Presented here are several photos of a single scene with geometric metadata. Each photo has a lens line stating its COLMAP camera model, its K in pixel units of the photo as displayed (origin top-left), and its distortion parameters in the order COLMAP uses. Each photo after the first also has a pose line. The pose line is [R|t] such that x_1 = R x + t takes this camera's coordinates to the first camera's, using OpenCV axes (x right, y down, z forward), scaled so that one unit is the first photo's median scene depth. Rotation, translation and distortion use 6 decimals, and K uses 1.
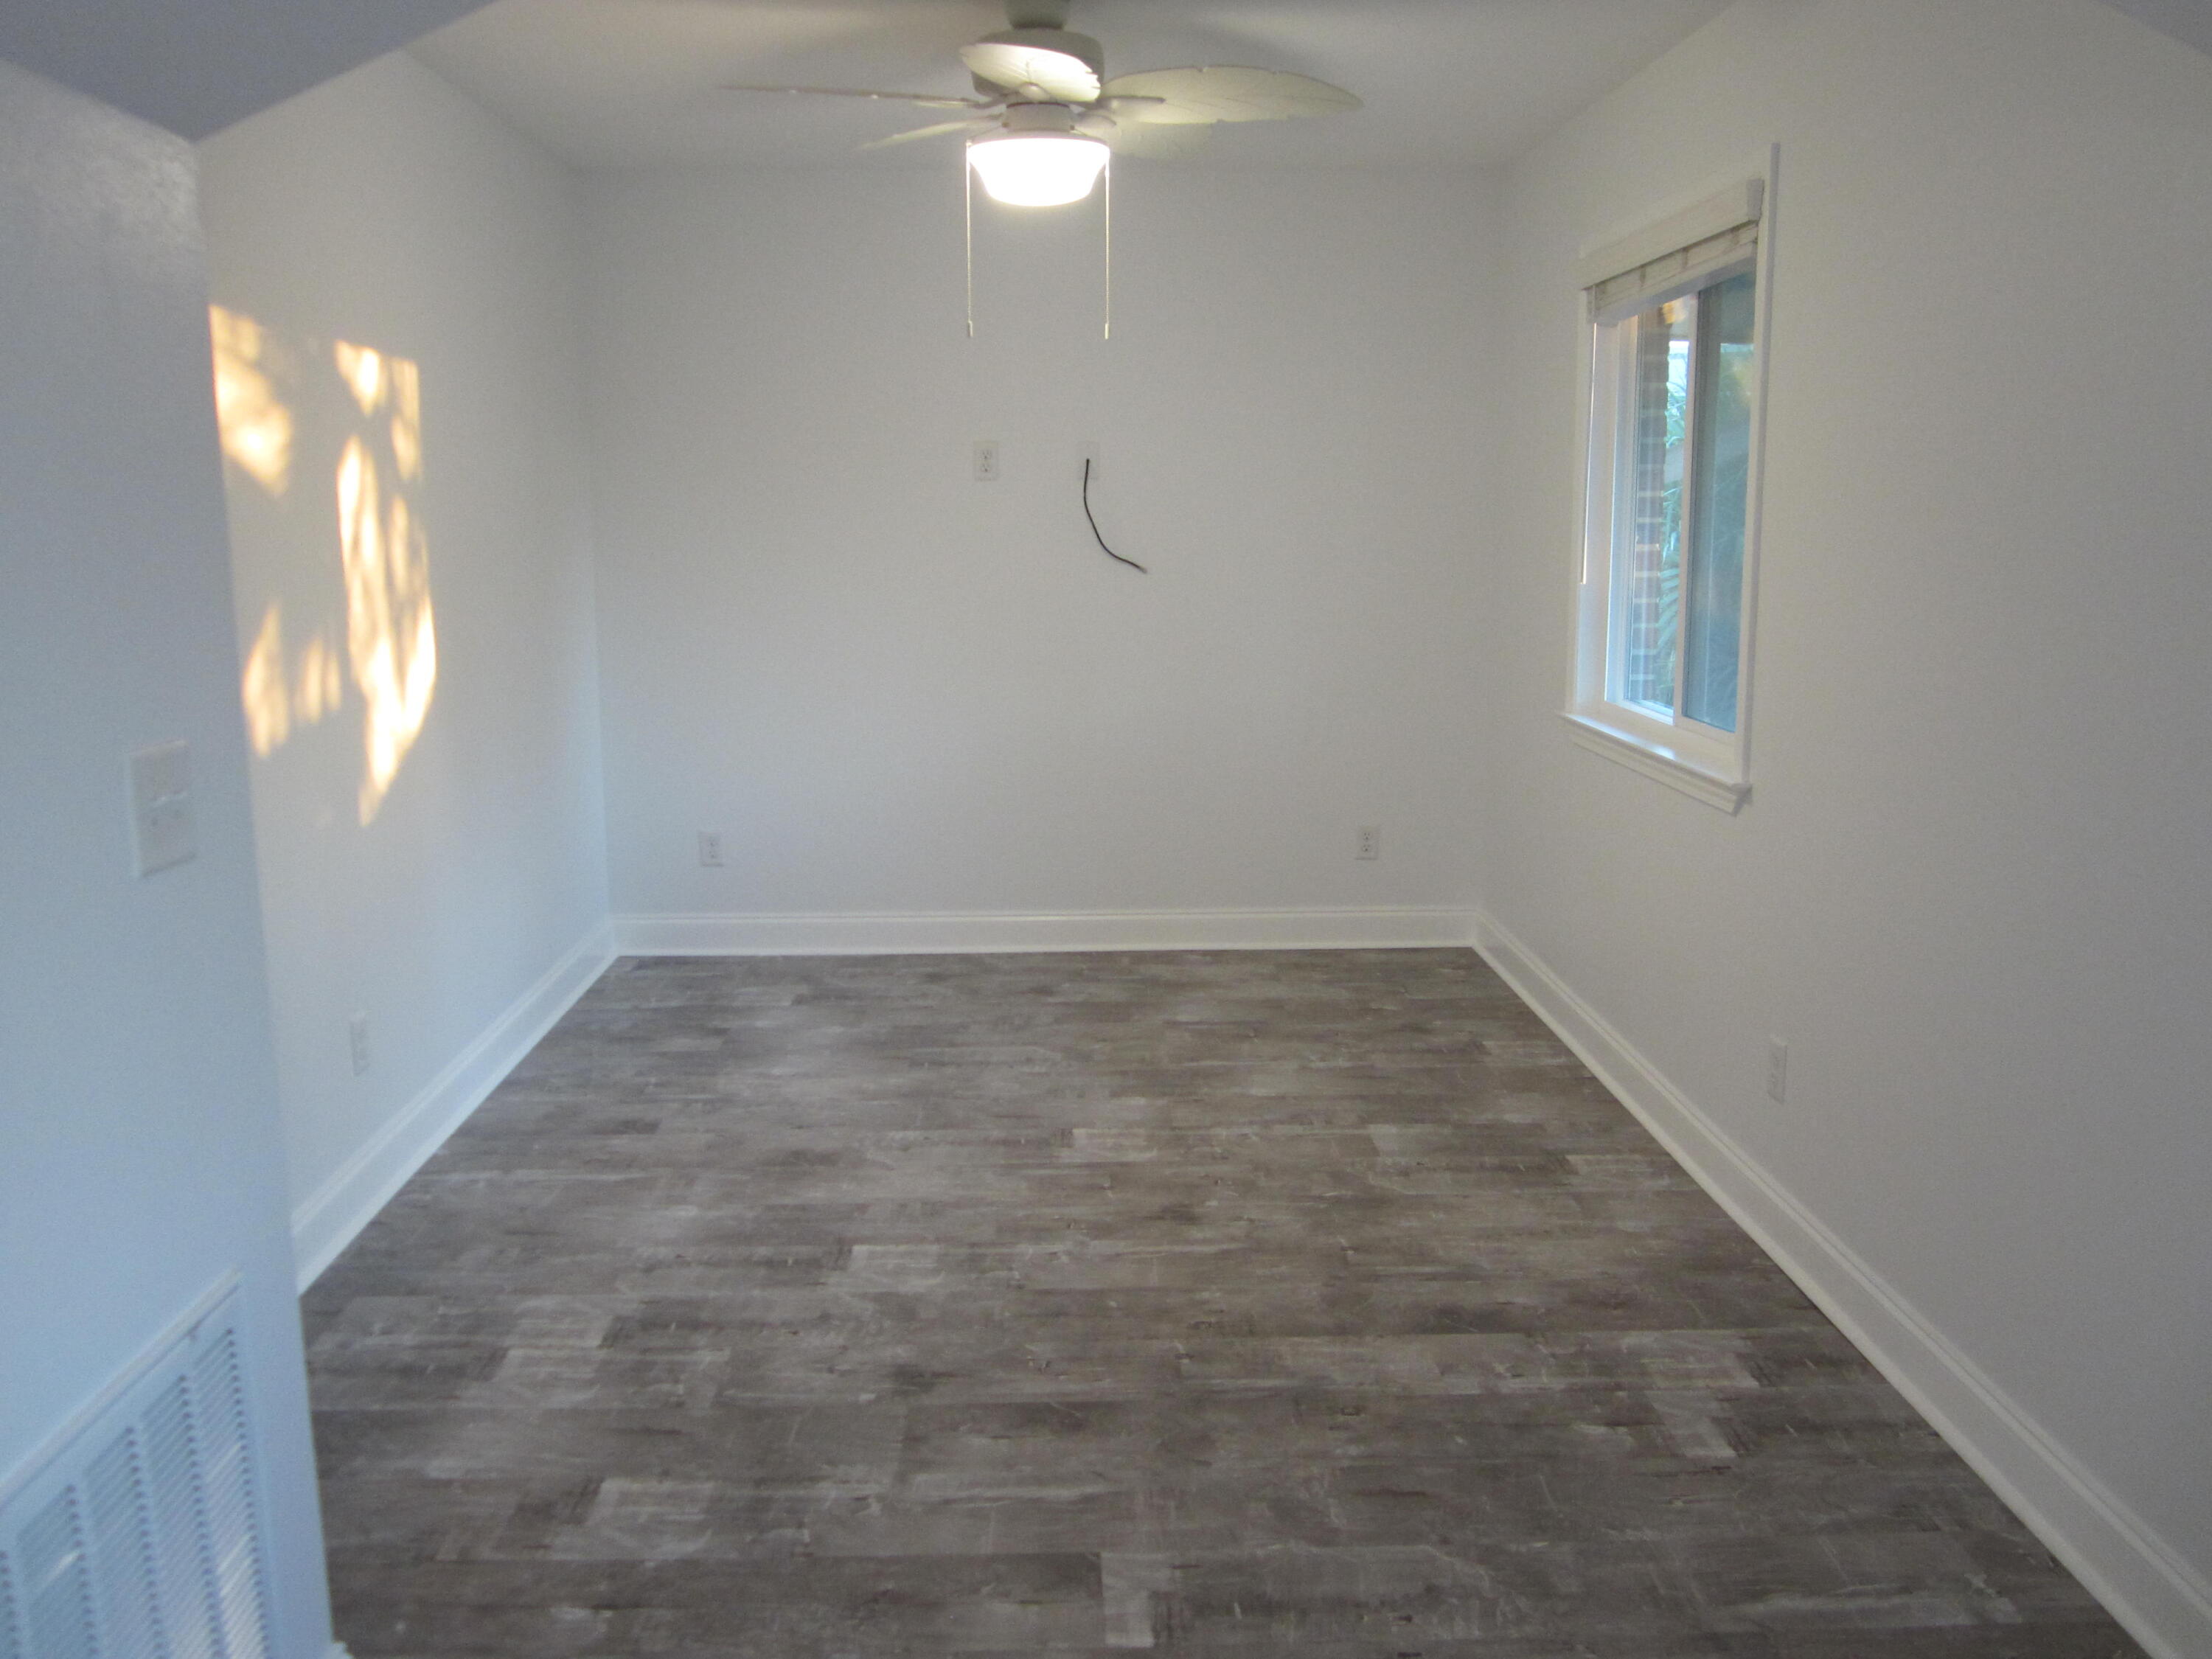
lens RADIAL K [[1824.7, 0, 1090.5], [0, 1824.7, 833.3], [0, 0, 1]] dist [-0.050729, 0.016751]
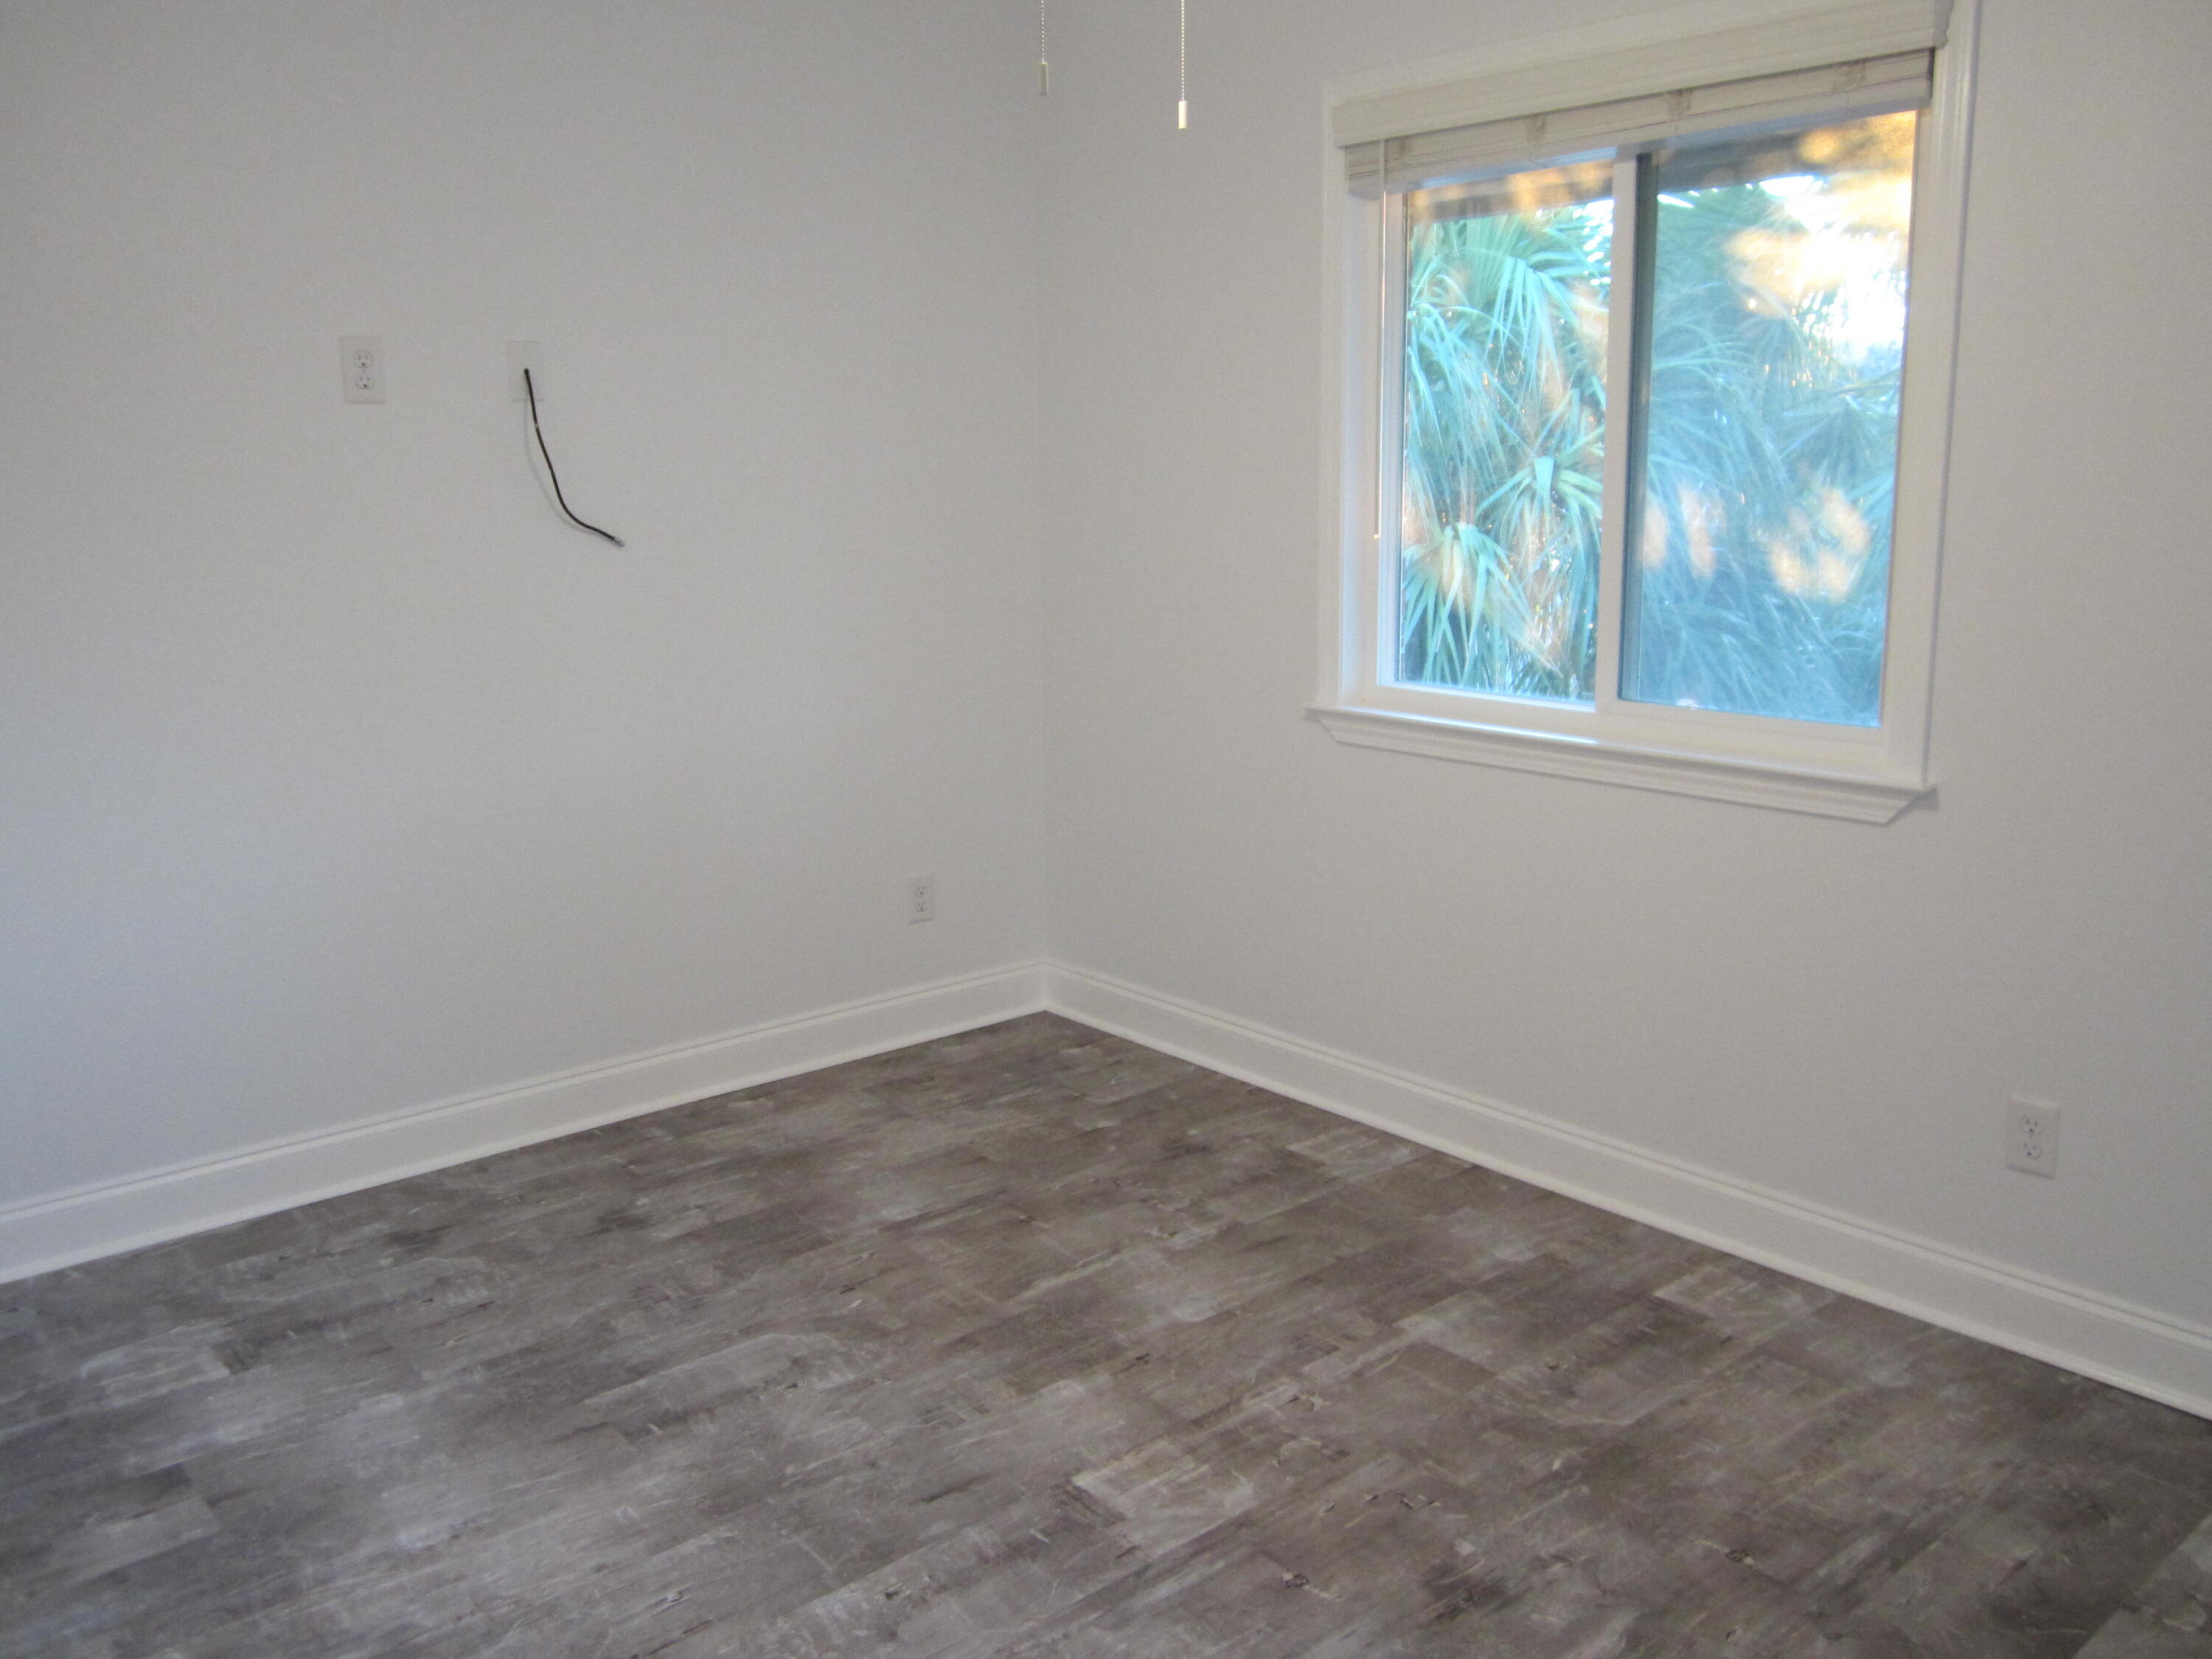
lens RADIAL K [[1824.7, 0, 1103.2], [0, 1824.7, 823.2], [0, 0, 1]] dist [-0.050729, 0.016751]
pose [[0.774726, -0.132044, 0.618356, -0.395478], [0.119513, 0.990903, 0.061862, -0.101079], [-0.620899, 0.025976, 0.783460, 0.604396]]
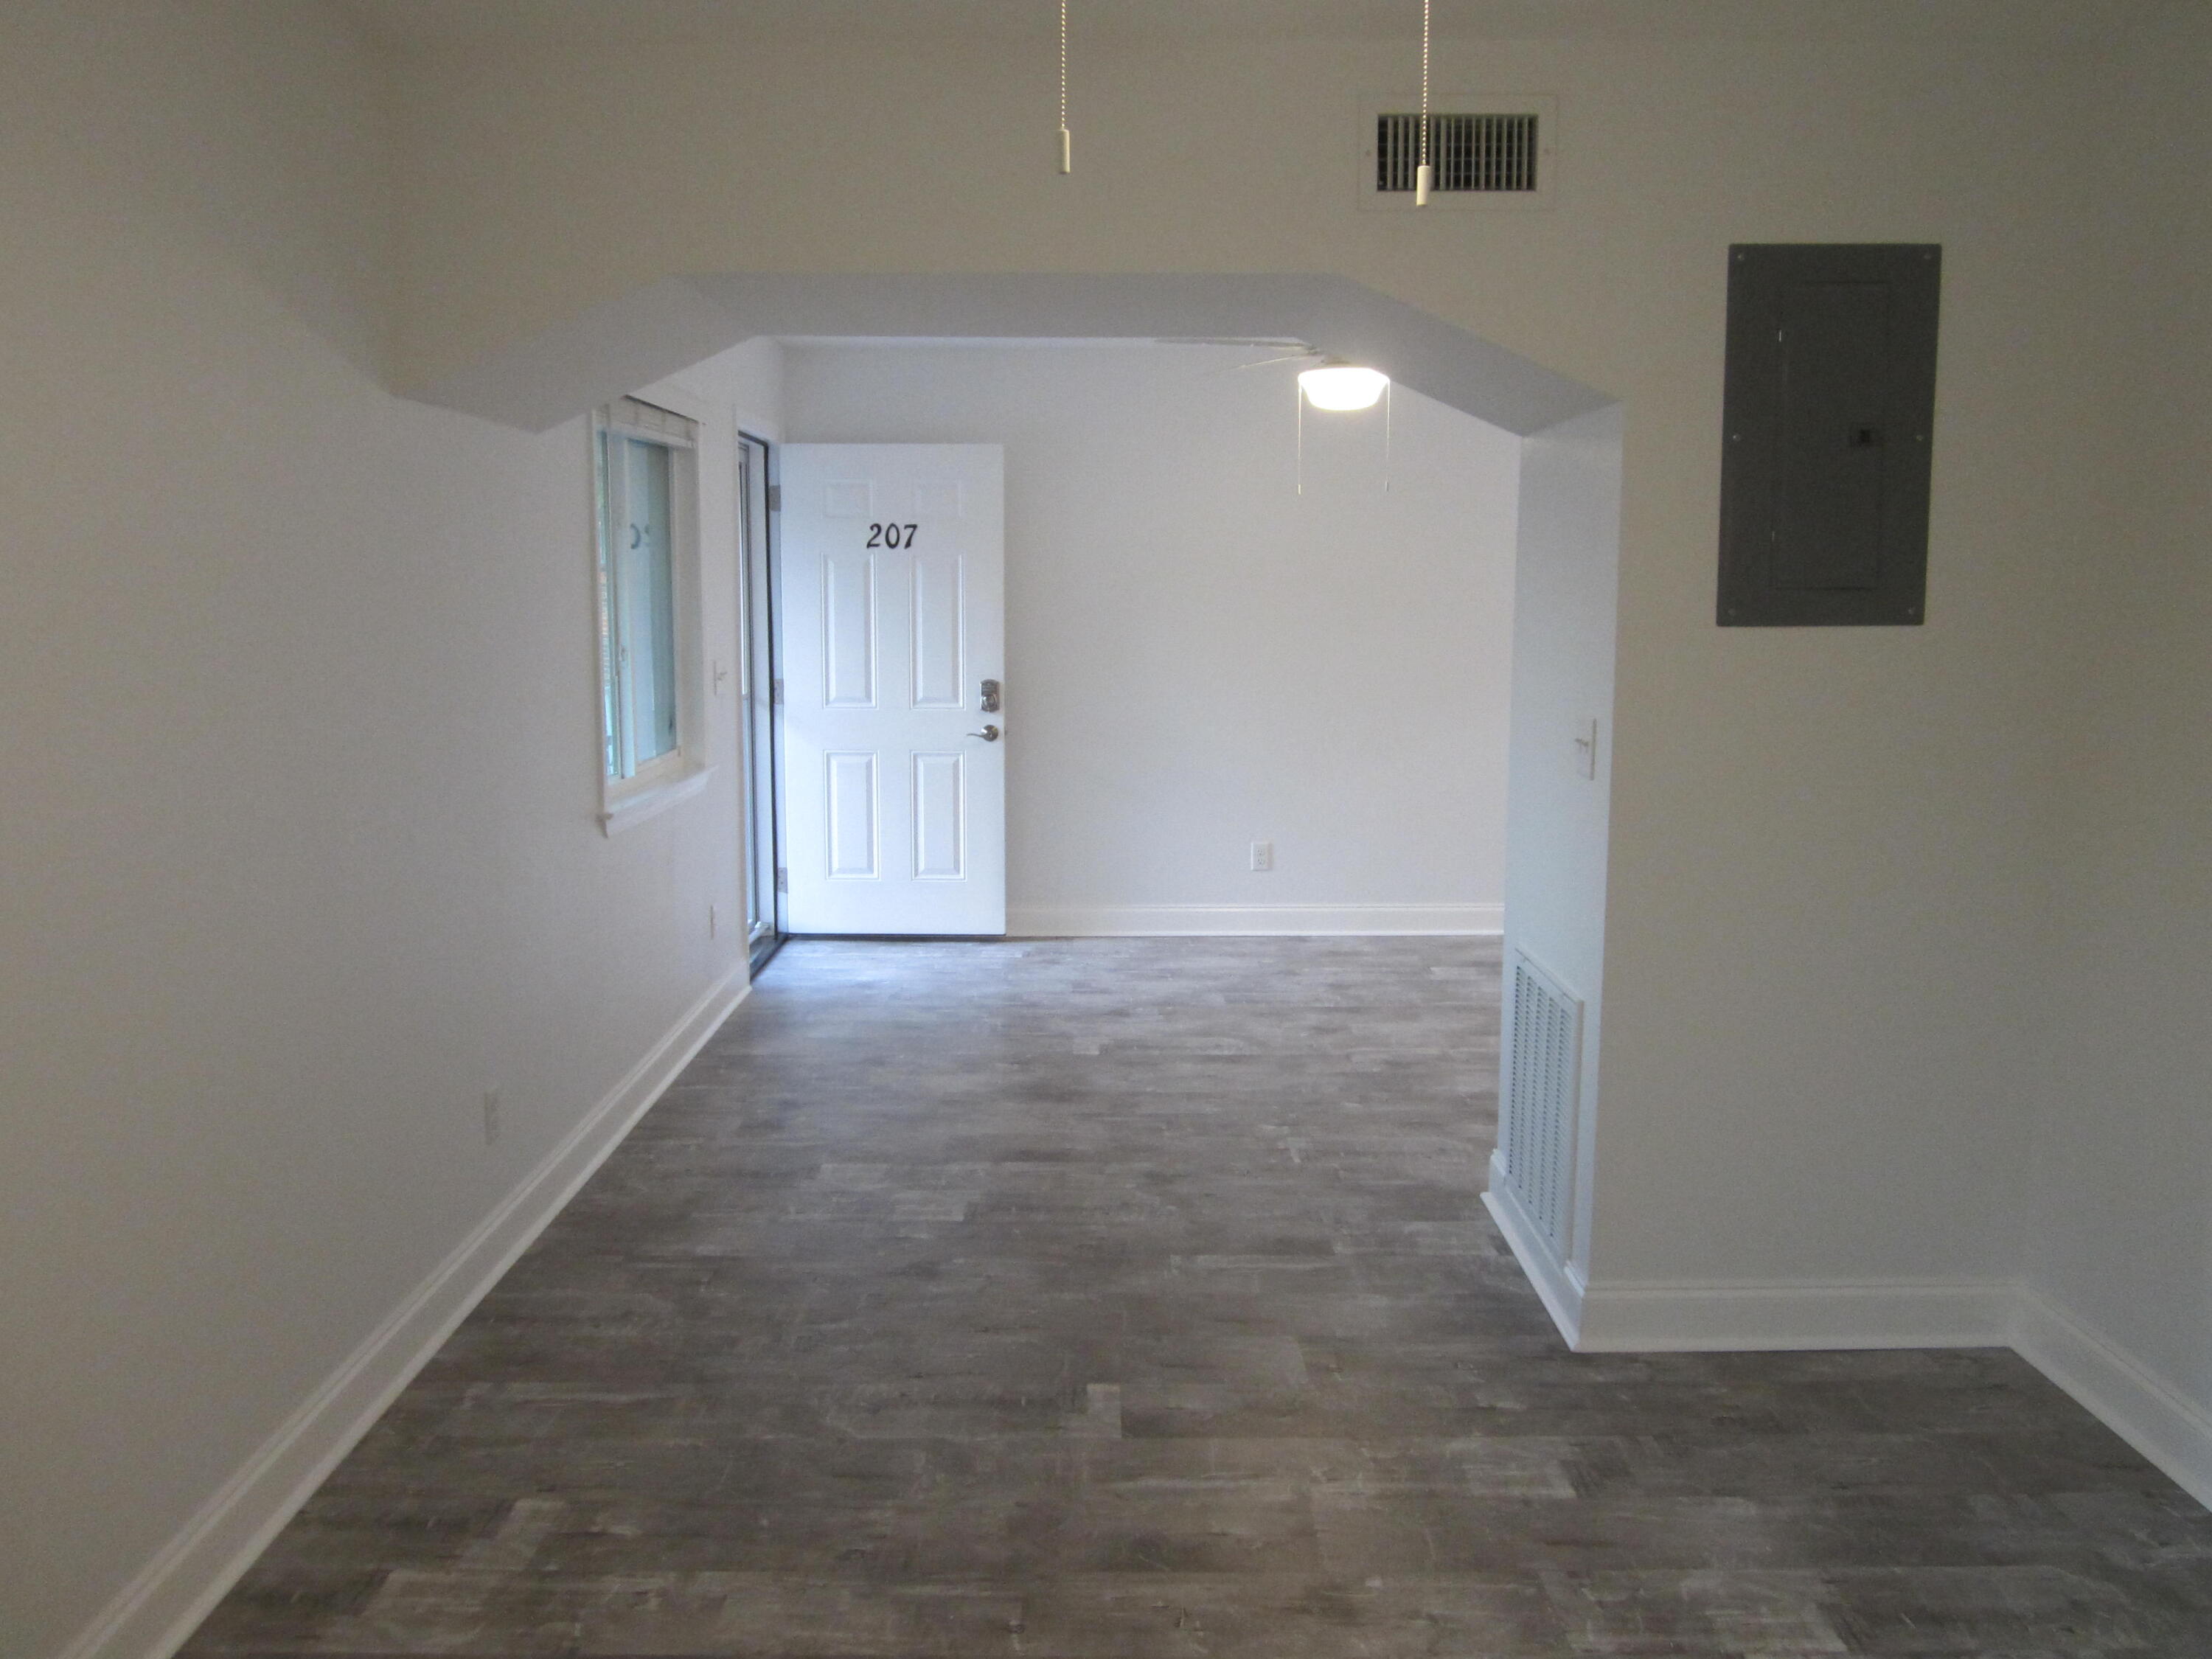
lens RADIAL K [[1824.7, 0, 1099.1], [0, 1824.7, 827.4], [0, 0, 1]] dist [-0.050729, 0.016751]
pose [[-0.999720, 0.000643, 0.023674, -0.005939], [0.007869, 0.951848, 0.306470, -0.266621], [-0.022337, 0.306571, -0.951586, 1.421843]]
